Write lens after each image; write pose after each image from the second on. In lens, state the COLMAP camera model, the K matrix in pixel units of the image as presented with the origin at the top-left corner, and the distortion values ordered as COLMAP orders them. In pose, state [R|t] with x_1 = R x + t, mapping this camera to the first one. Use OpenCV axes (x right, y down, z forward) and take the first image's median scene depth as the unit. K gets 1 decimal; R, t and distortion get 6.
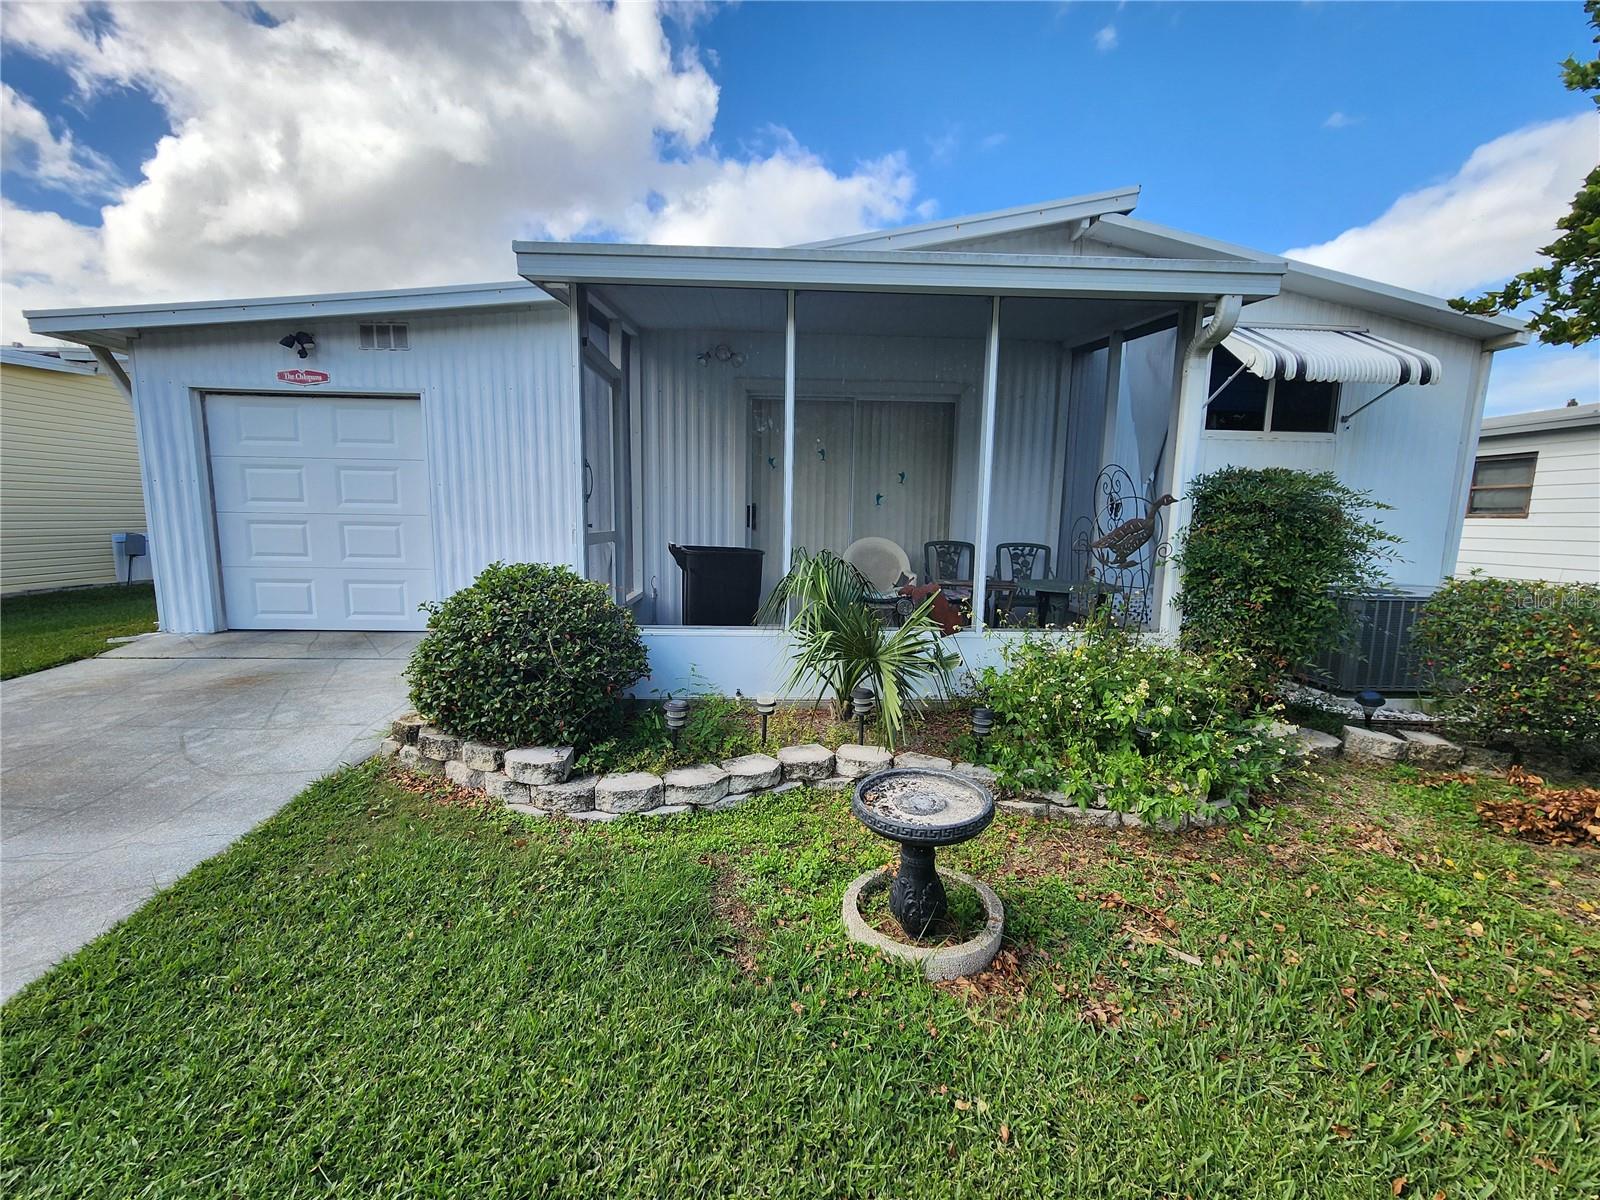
lens RADIAL K [[653.1, 0, 795.7], [0, 653.1, 604.5], [0, 0, 1]] dist [0.001619, 0.000699]
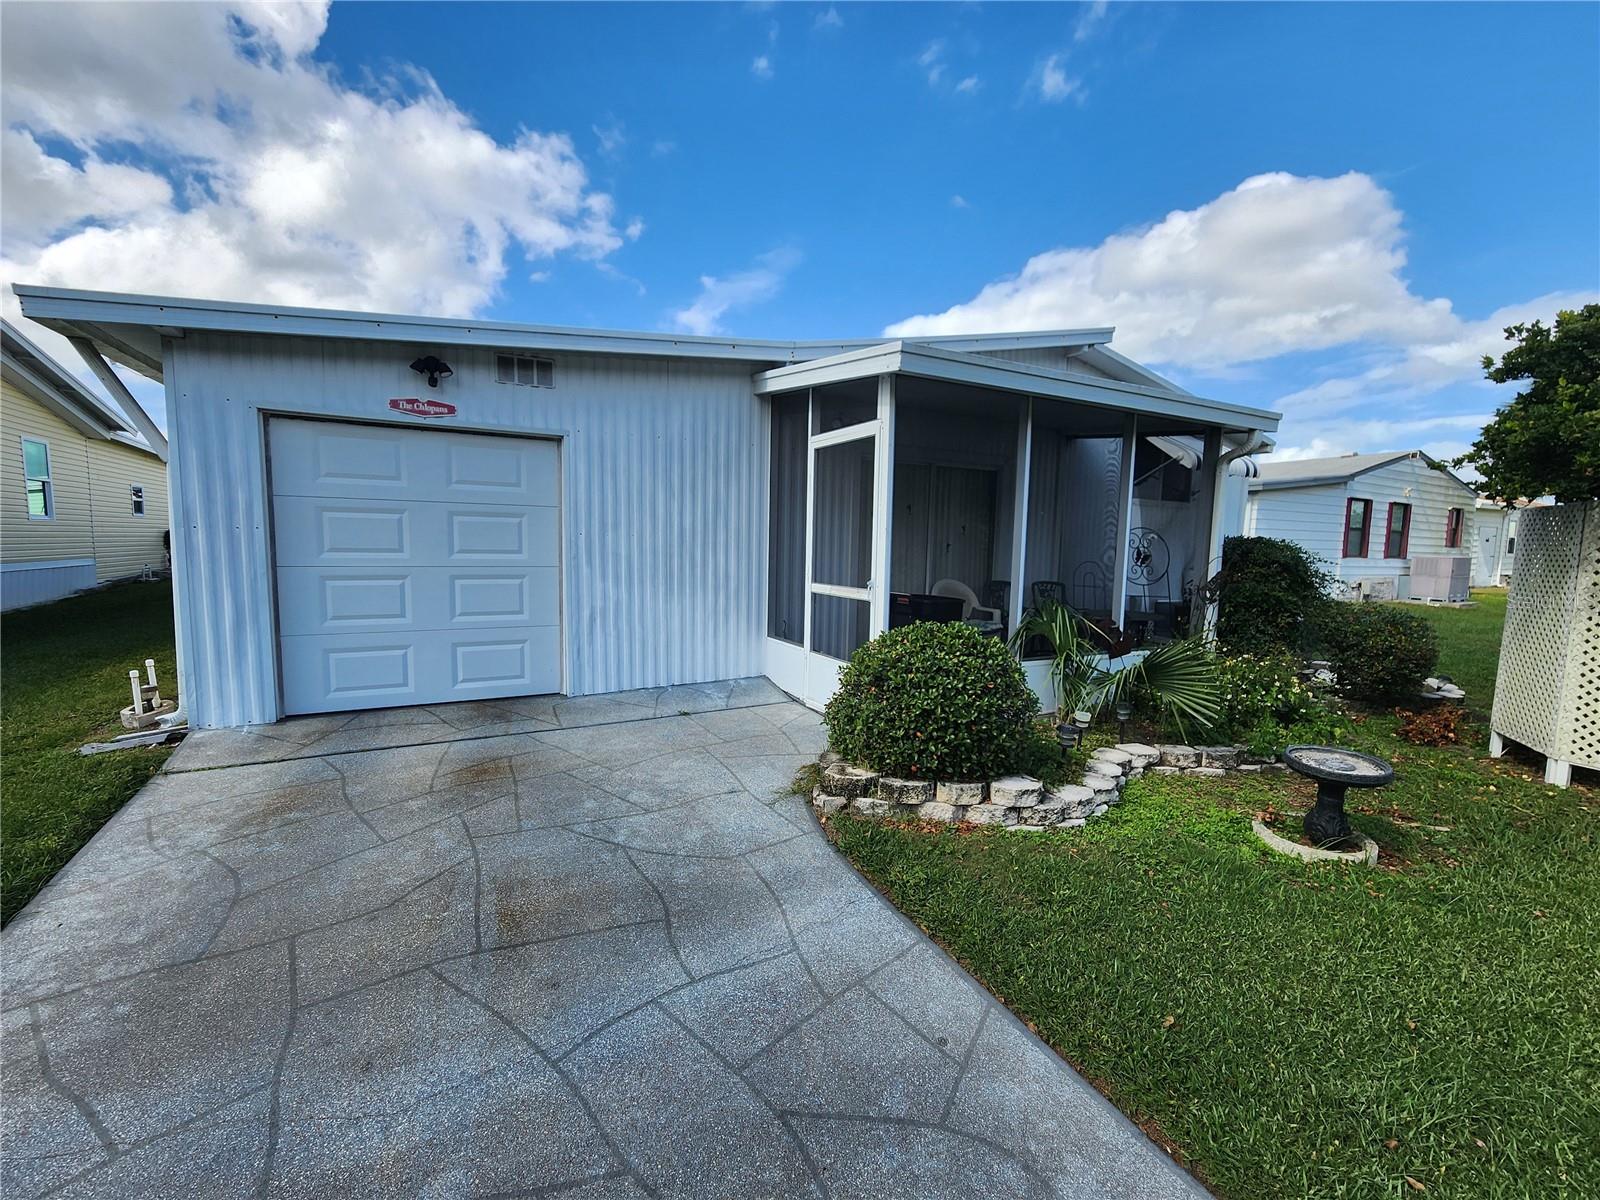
lens RADIAL K [[658.6, 0, 800.0], [0, 658.6, 600.0], [0, 0, 1]] dist [-0.000063, -0.000285]
pose [[0.901661, -0.036141, 0.430930, -0.689522], [0.049989, 0.998532, -0.020851, -0.056291], [-0.429544, 0.040342, 0.902145, 0.029703]]
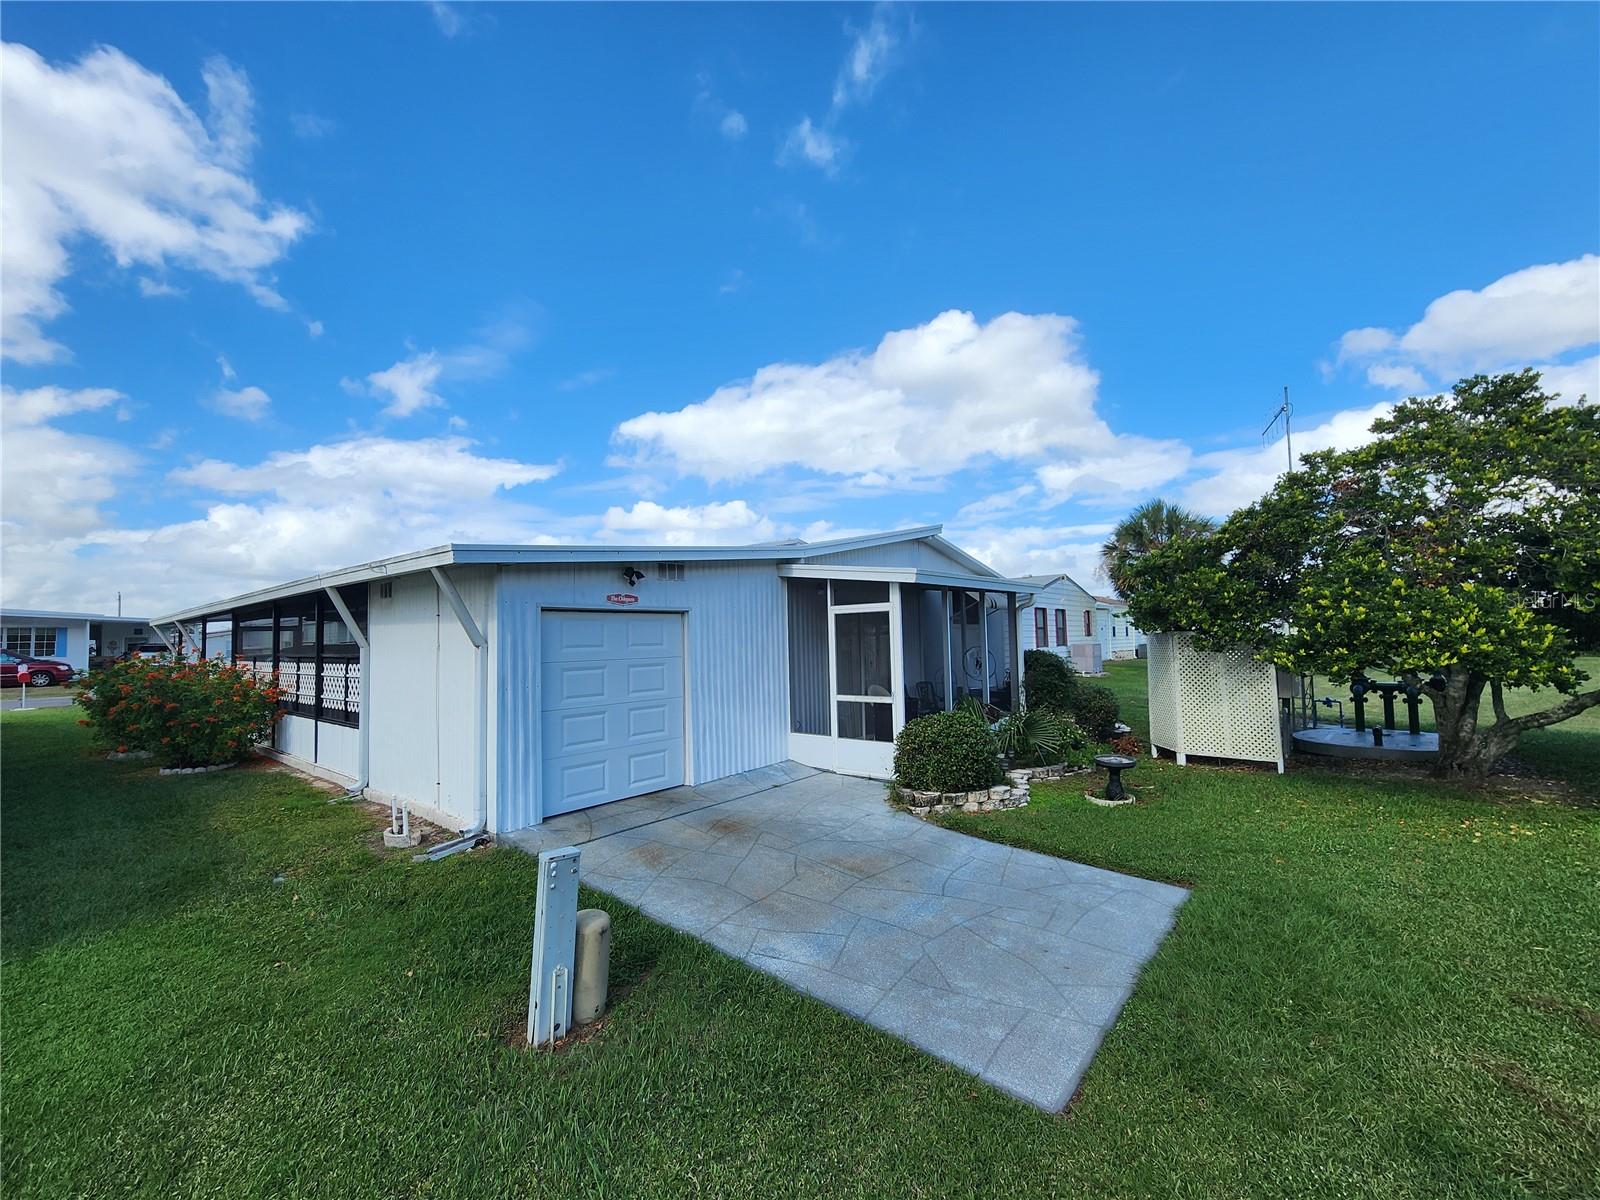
lens RADIAL K [[653.1, 0, 795.7], [0, 653.1, 604.5], [0, 0, 1]] dist [0.001619, 0.000699]
pose [[0.671815, 0.007152, 0.740684, -1.480930], [0.130353, 0.983206, -0.127727, -0.126907], [-0.729159, 0.182359, 0.659600, -0.102579]]
